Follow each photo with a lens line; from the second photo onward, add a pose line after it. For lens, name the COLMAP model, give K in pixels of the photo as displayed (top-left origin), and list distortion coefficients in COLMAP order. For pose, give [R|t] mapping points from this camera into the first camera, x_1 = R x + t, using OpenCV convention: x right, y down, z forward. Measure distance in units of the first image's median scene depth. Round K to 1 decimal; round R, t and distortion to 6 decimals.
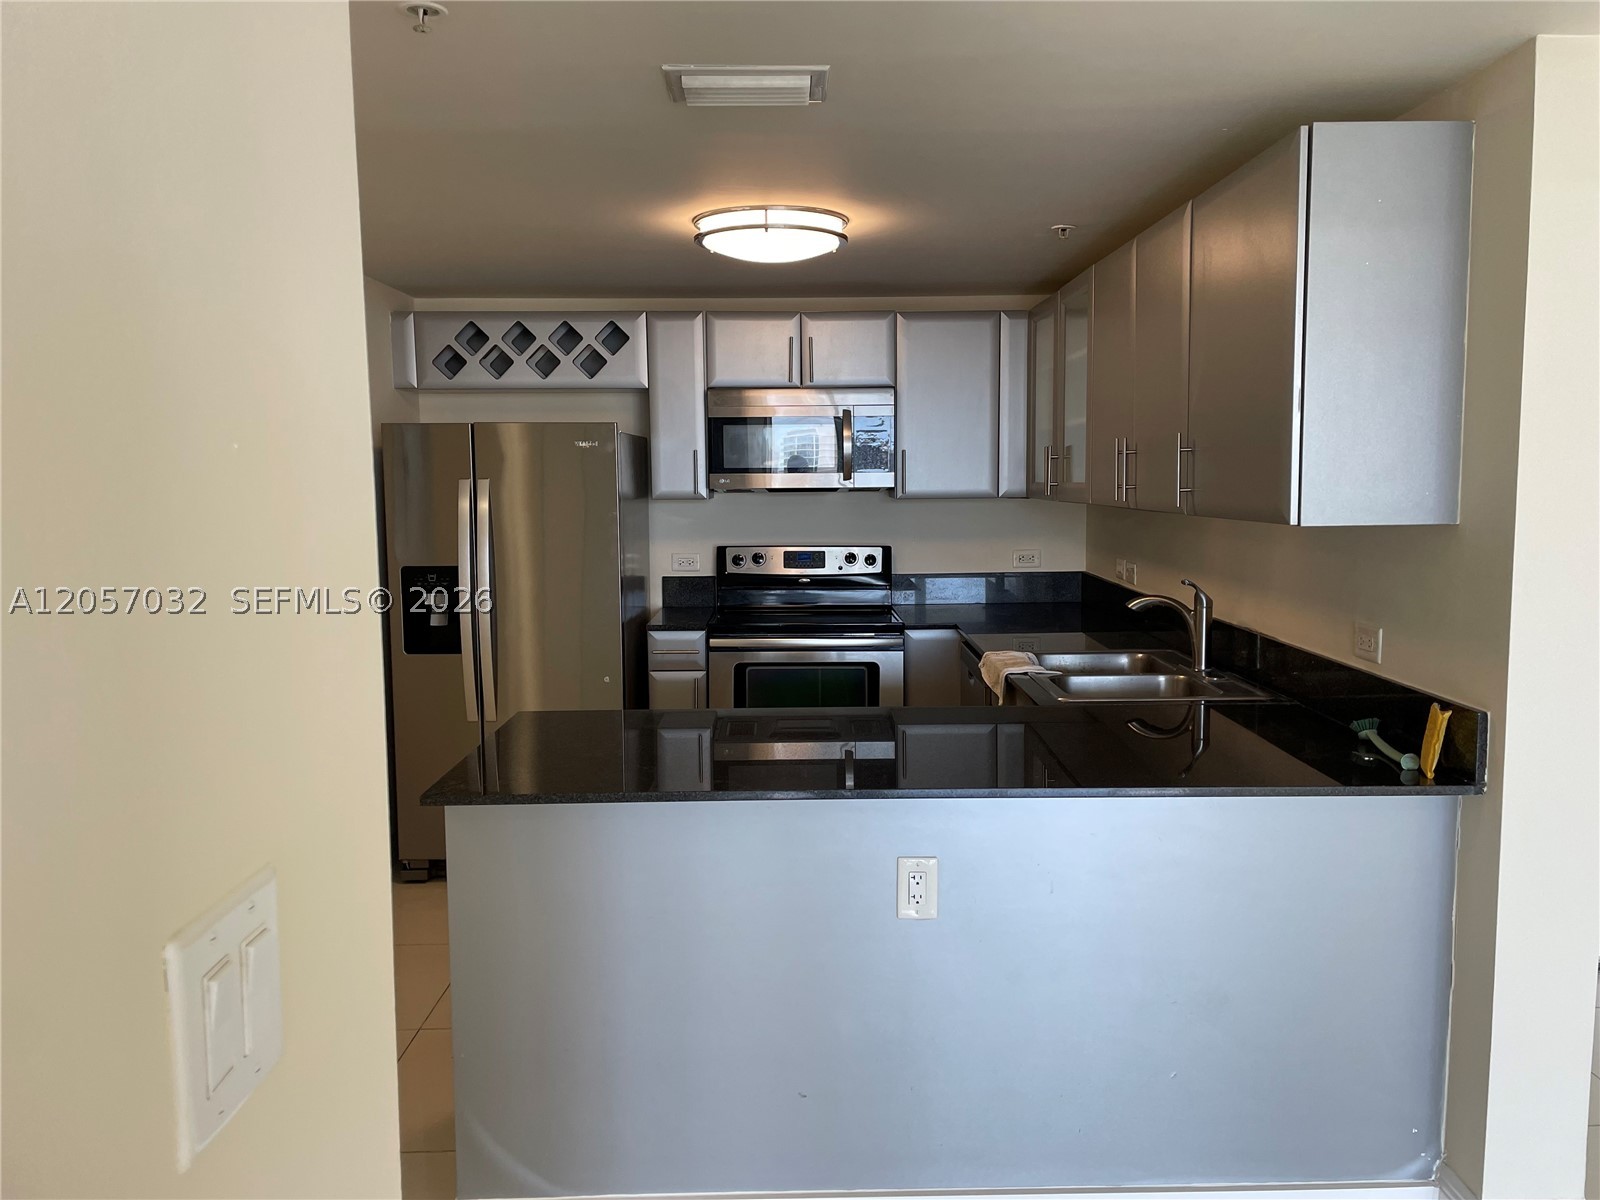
lens RADIAL K [[1208.3, 0, 823.1], [0, 1208.3, 602.7], [0, 0, 1]] dist [0.088498, -0.093650]
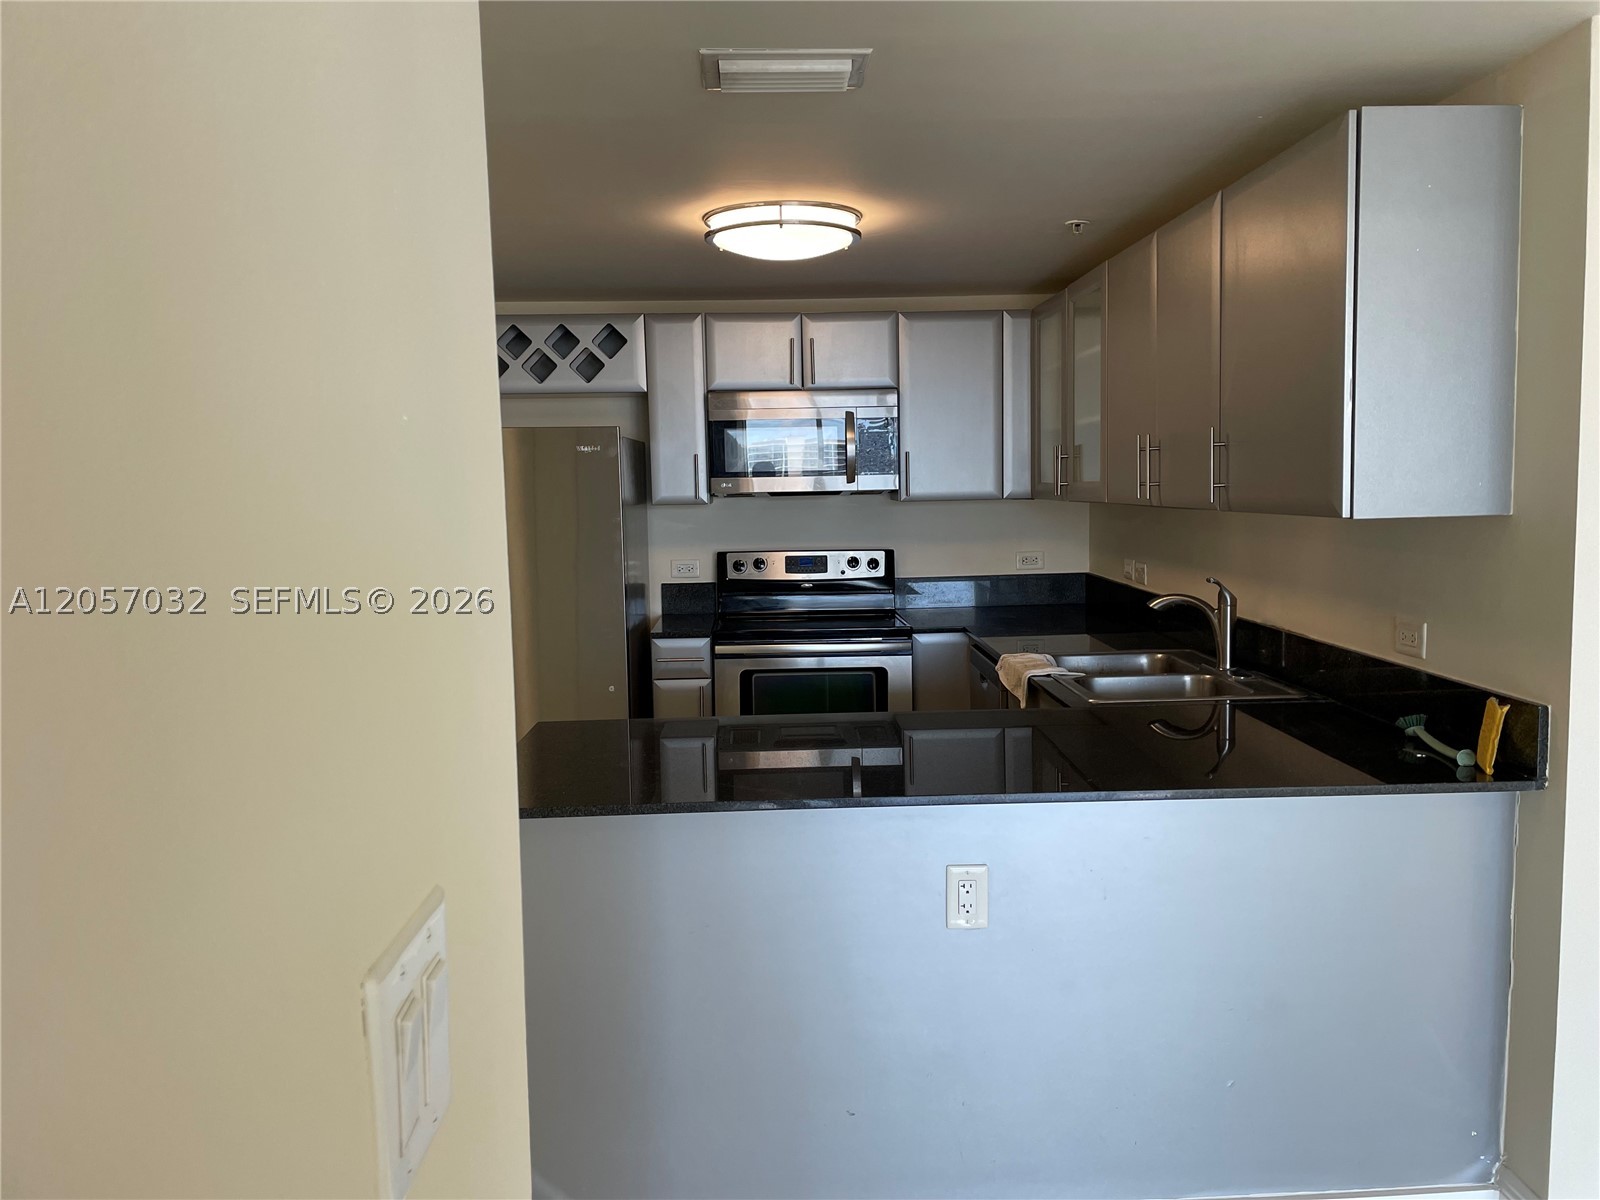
lens RADIAL K [[1208.3, 0, 824.1], [0, 1208.3, 606.2], [0, 0, 1]] dist [0.088498, -0.093650]
pose [[0.999572, -0.014186, 0.025601, -0.028736], [0.014283, 0.999892, -0.003594, 0.002348], [-0.025547, 0.003959, 0.999666, 0.015256]]
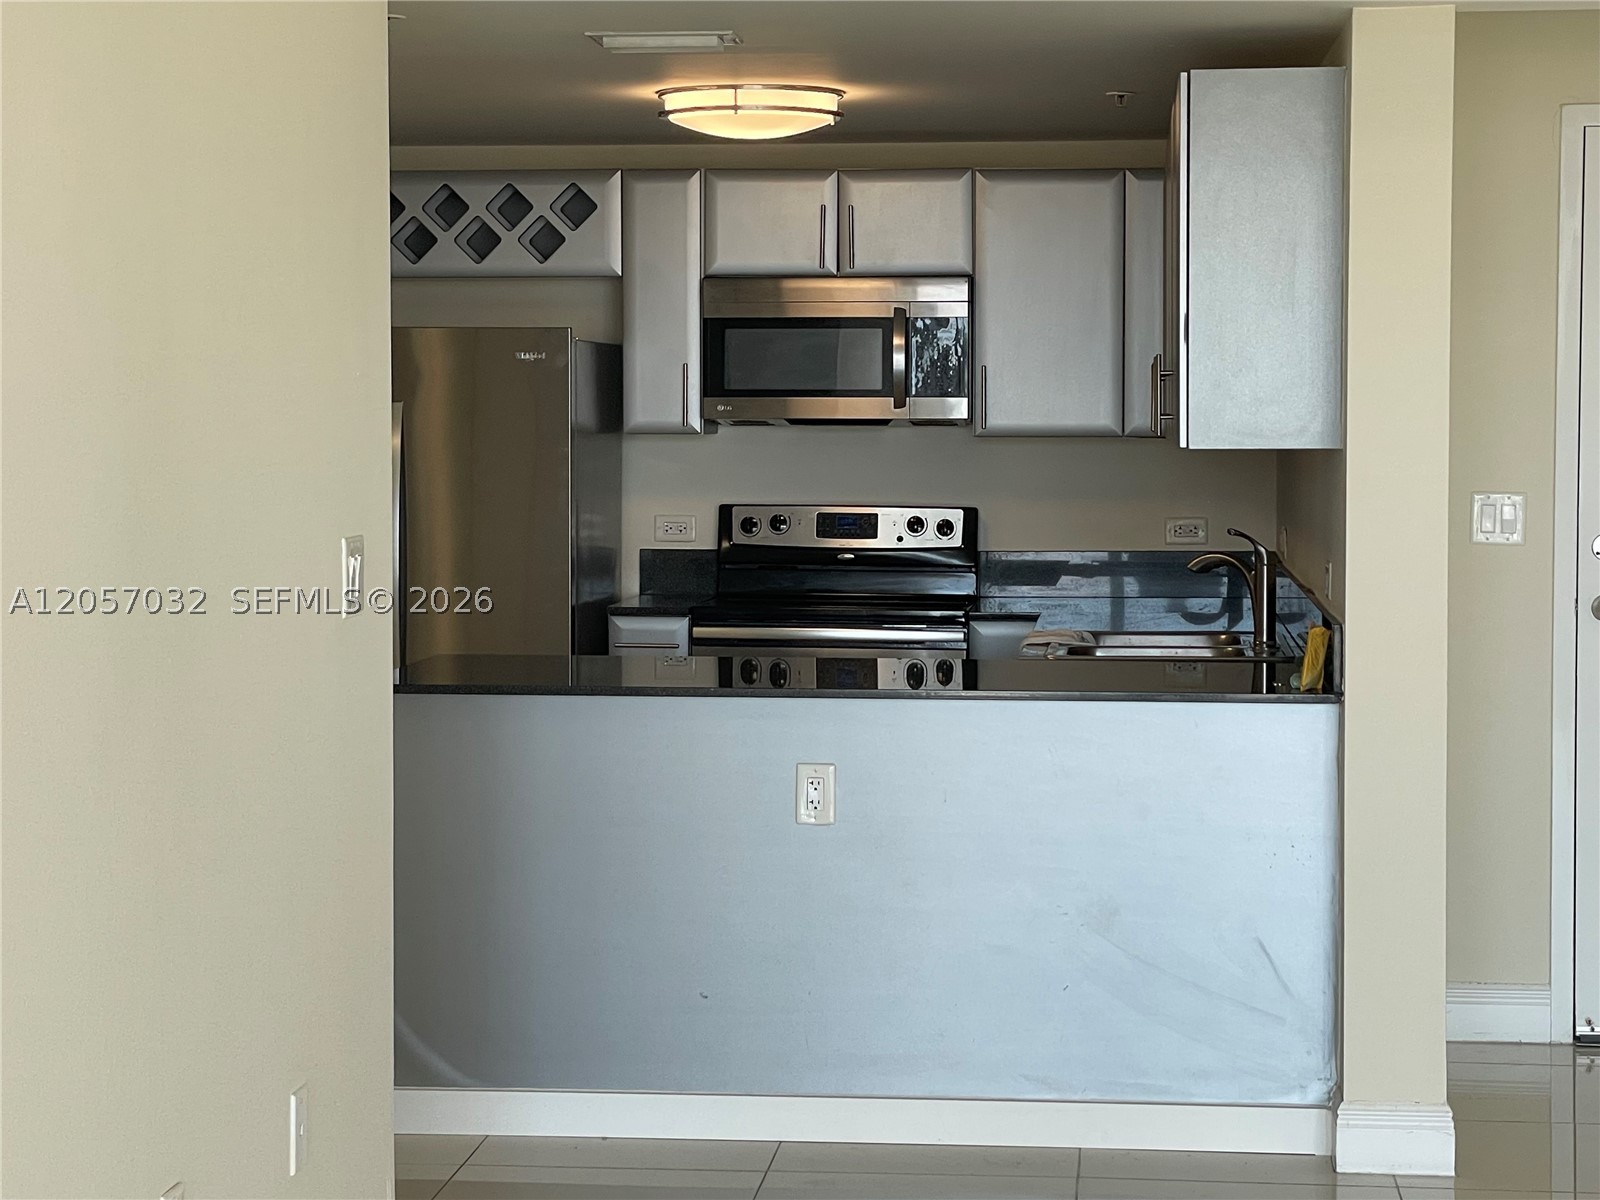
lens RADIAL K [[3283.7, 0, 801.0], [0, 3283.7, 596.8], [0, 0, 1]] dist [0.106458, 0.000000]
pose [[0.991933, 0.016671, -0.125661, 0.204023], [-0.022971, 0.998542, -0.048852, 0.100902], [0.124664, 0.051344, 0.990870, -0.877153]]
